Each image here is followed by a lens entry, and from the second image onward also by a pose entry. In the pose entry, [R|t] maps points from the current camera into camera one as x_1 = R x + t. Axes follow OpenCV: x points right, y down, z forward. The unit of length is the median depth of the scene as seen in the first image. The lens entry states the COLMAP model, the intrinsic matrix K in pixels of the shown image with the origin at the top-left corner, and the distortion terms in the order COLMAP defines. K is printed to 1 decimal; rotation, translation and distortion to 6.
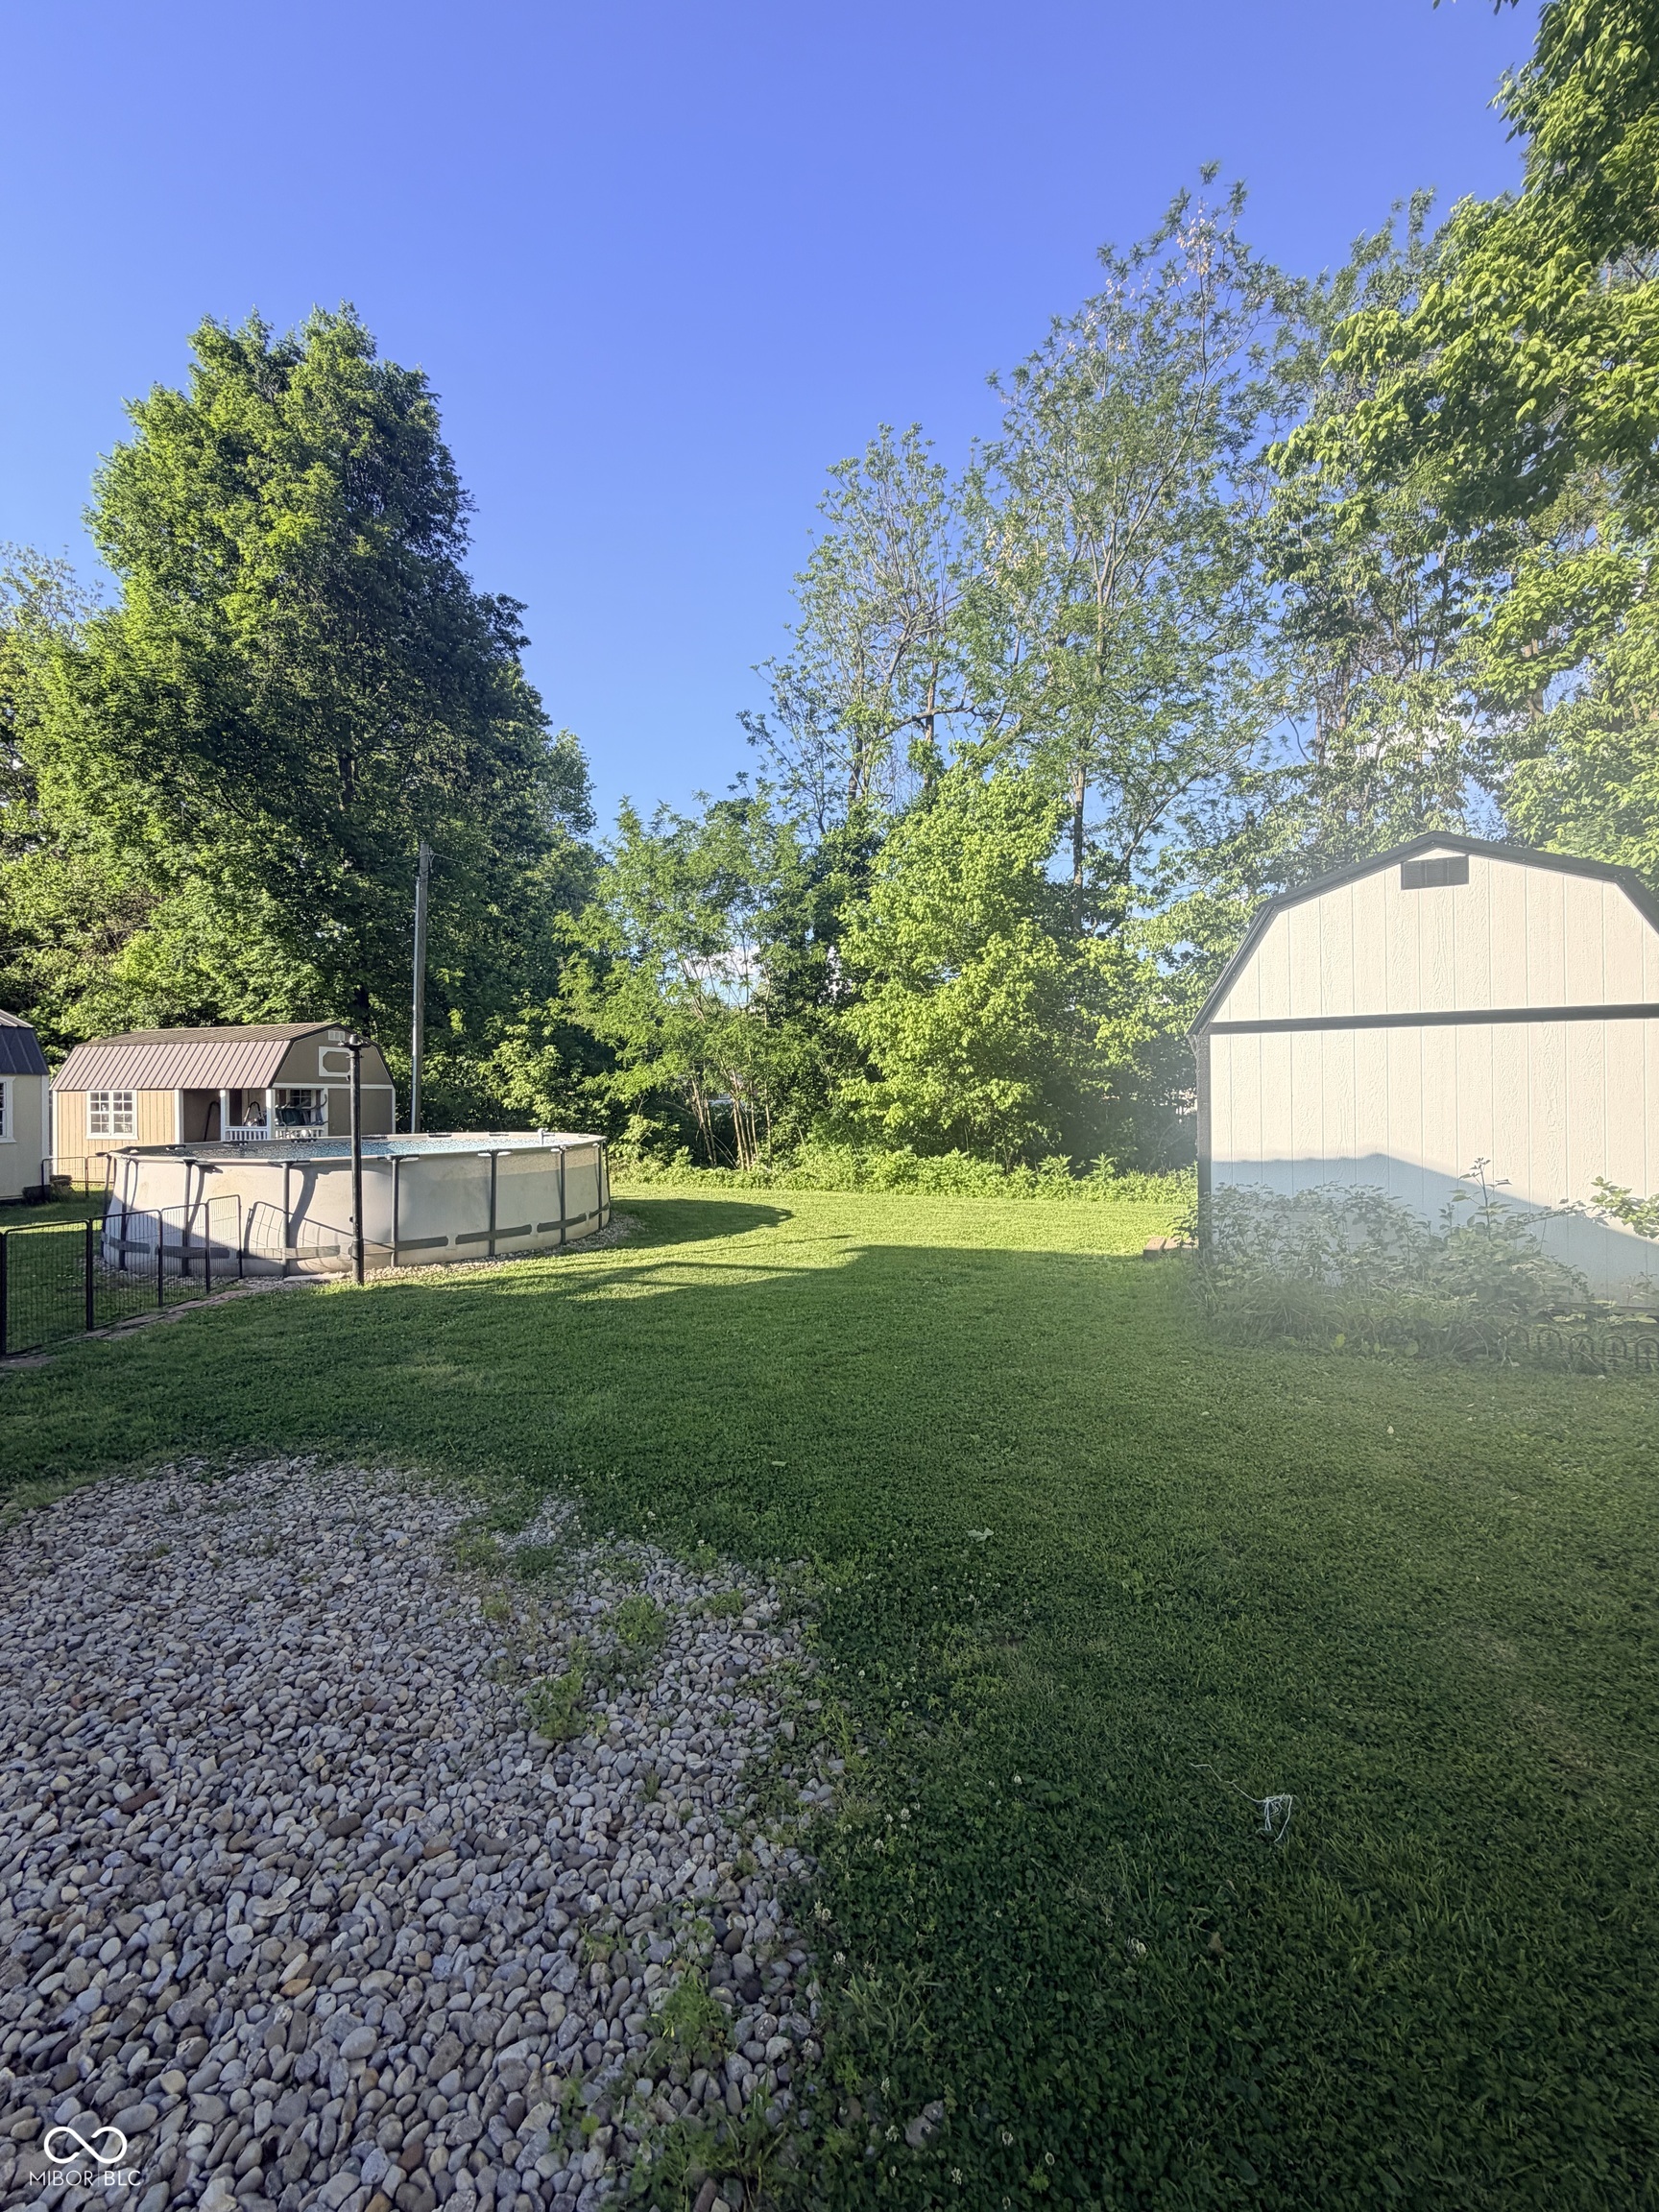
lens RADIAL K [[875.5, 0, 823.8], [0, 875.5, 1099.0], [0, 0, 1]] dist [-0.008017, 0.000663]
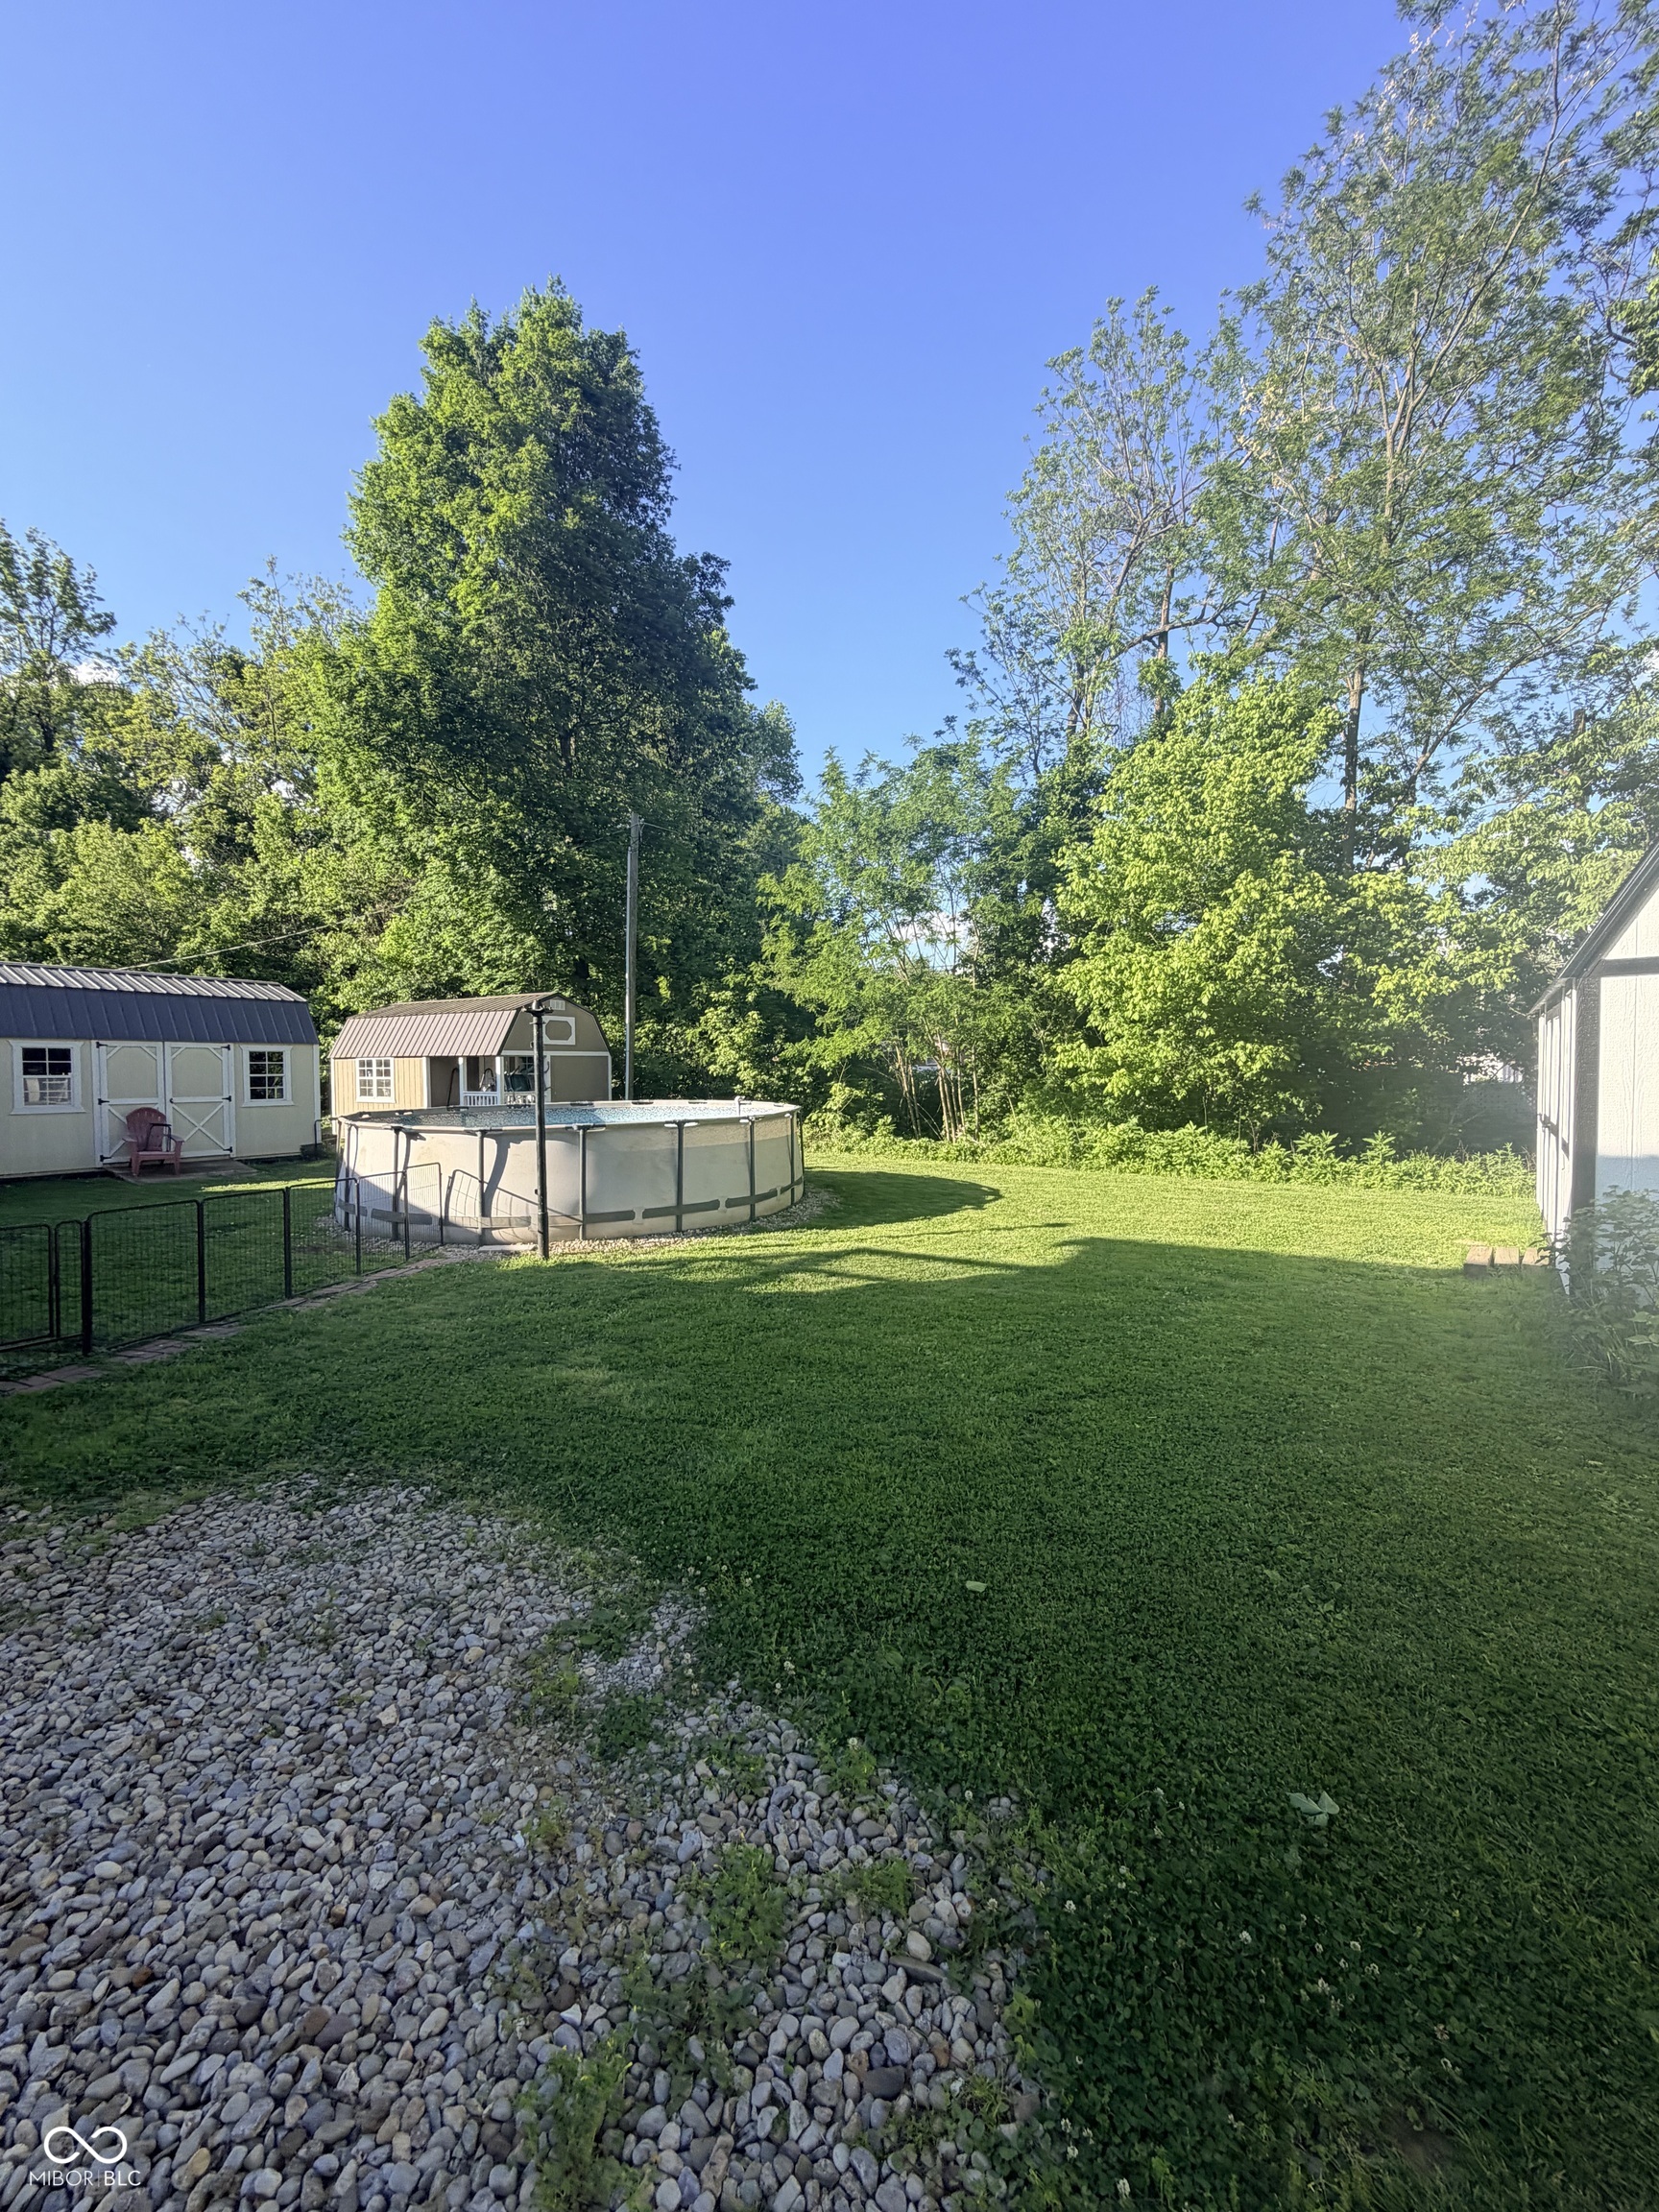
lens RADIAL K [[875.5, 0, 825.3], [0, 875.5, 1100.0], [0, 0, 1]] dist [-0.008017, 0.000663]
pose [[0.972424, 0.008936, -0.233048, -0.001800], [0.000517, 0.999181, 0.040468, -0.001237], [0.233219, -0.039473, 0.971623, 0.061226]]
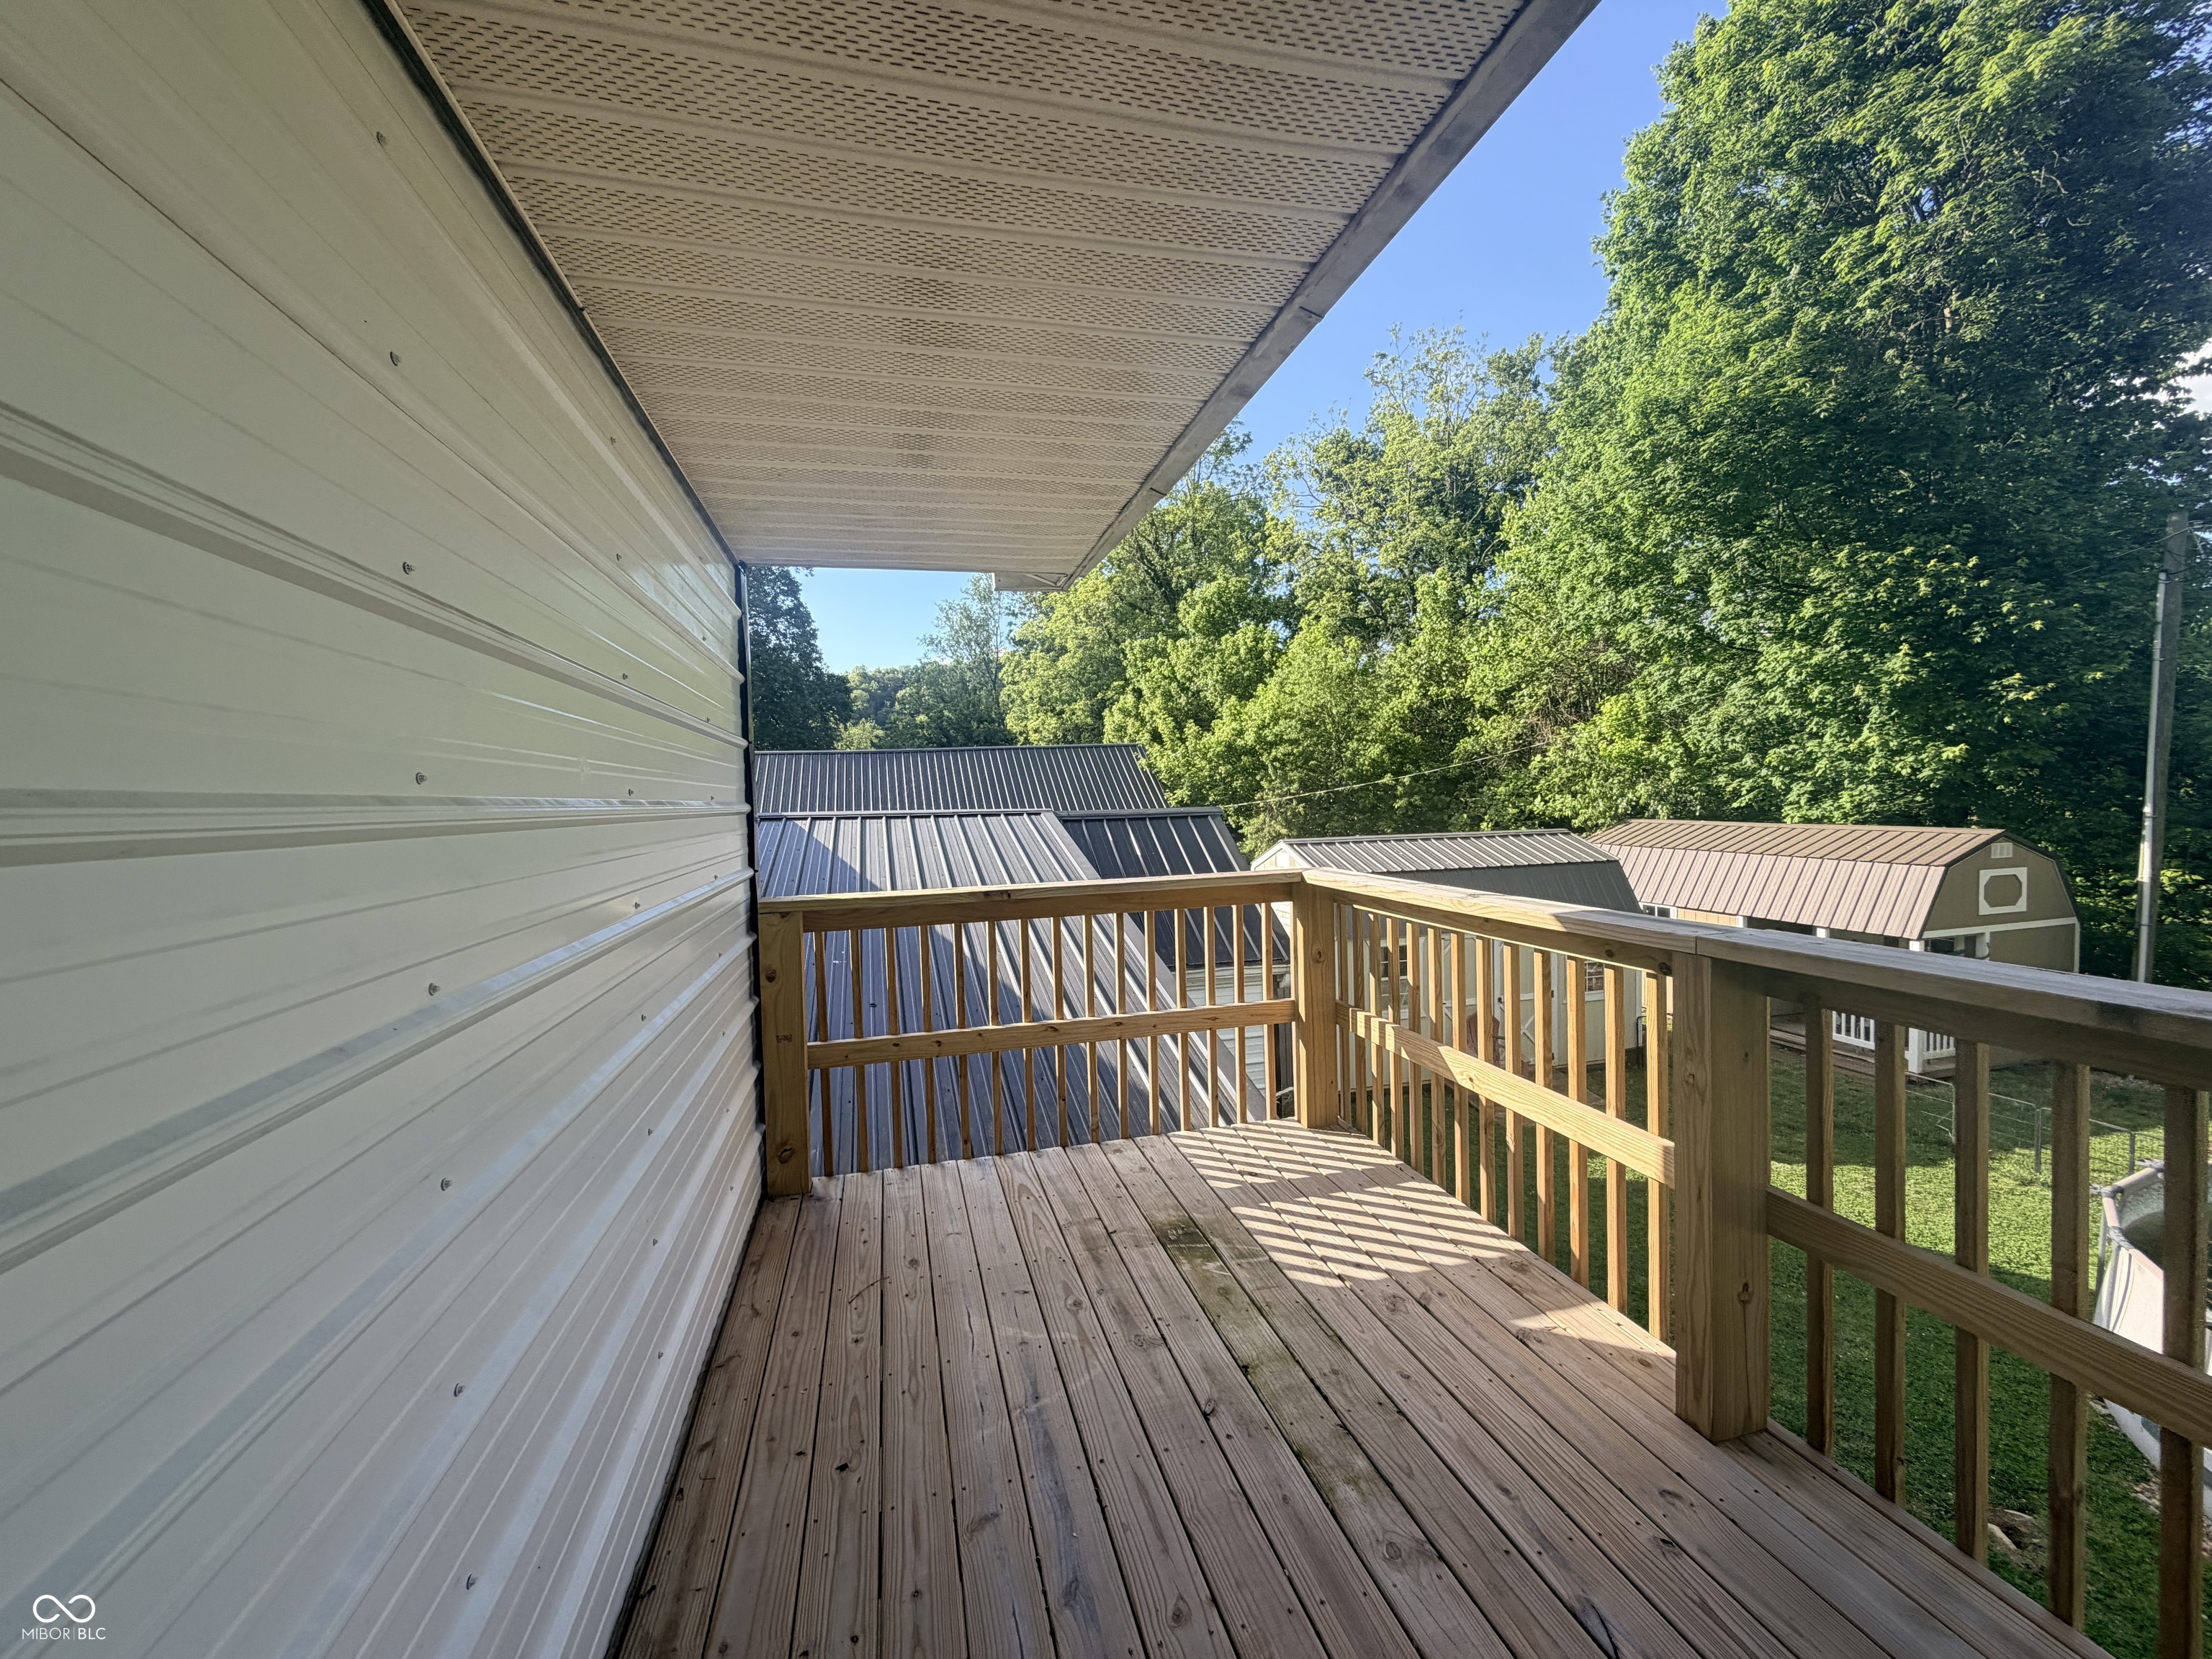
lens RADIAL K [[875.5, 0, 1102.1], [0, 875.5, 827.4], [0, 0, 1]] dist [-0.008017, 0.000663]
pose [[0.538102, 0.021900, -0.842595, -0.428200], [0.029761, 0.998545, 0.044959, -0.159240], [0.842354, -0.049269, 0.536668, 0.097561]]
